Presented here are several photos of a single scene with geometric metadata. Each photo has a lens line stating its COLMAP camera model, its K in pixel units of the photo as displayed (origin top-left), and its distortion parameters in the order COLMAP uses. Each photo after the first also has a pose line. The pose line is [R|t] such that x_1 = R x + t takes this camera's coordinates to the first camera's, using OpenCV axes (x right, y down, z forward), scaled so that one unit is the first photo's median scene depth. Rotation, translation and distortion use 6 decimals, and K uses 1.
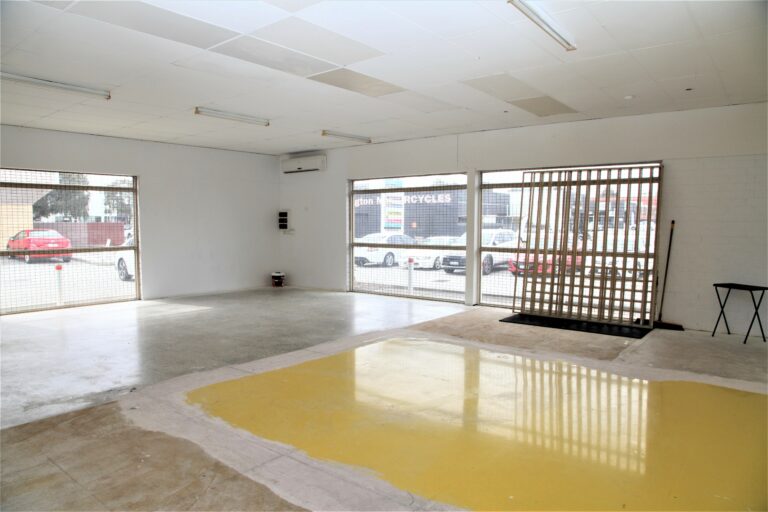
lens RADIAL K [[533.7, 0, 378.2], [0, 533.7, 257.5], [0, 0, 1]] dist [-0.096517, 0.038956]
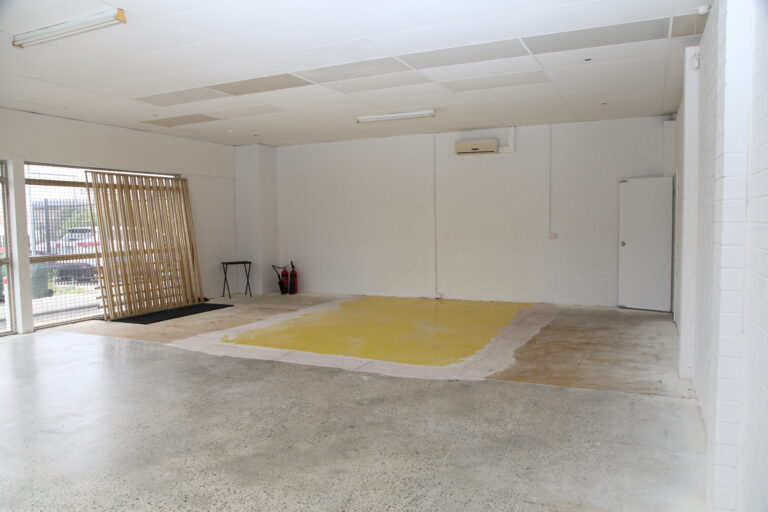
lens RADIAL K [[593.6, 0, 378.2], [0, 593.6, 255.6], [0, 0, 1]] dist [-0.048542, 0.016862]
pose [[-0.242341, -0.057341, 0.968495, -1.117667], [0.079414, 0.993730, 0.078707, -0.070961], [-0.966935, 0.095986, -0.236268, 0.997677]]
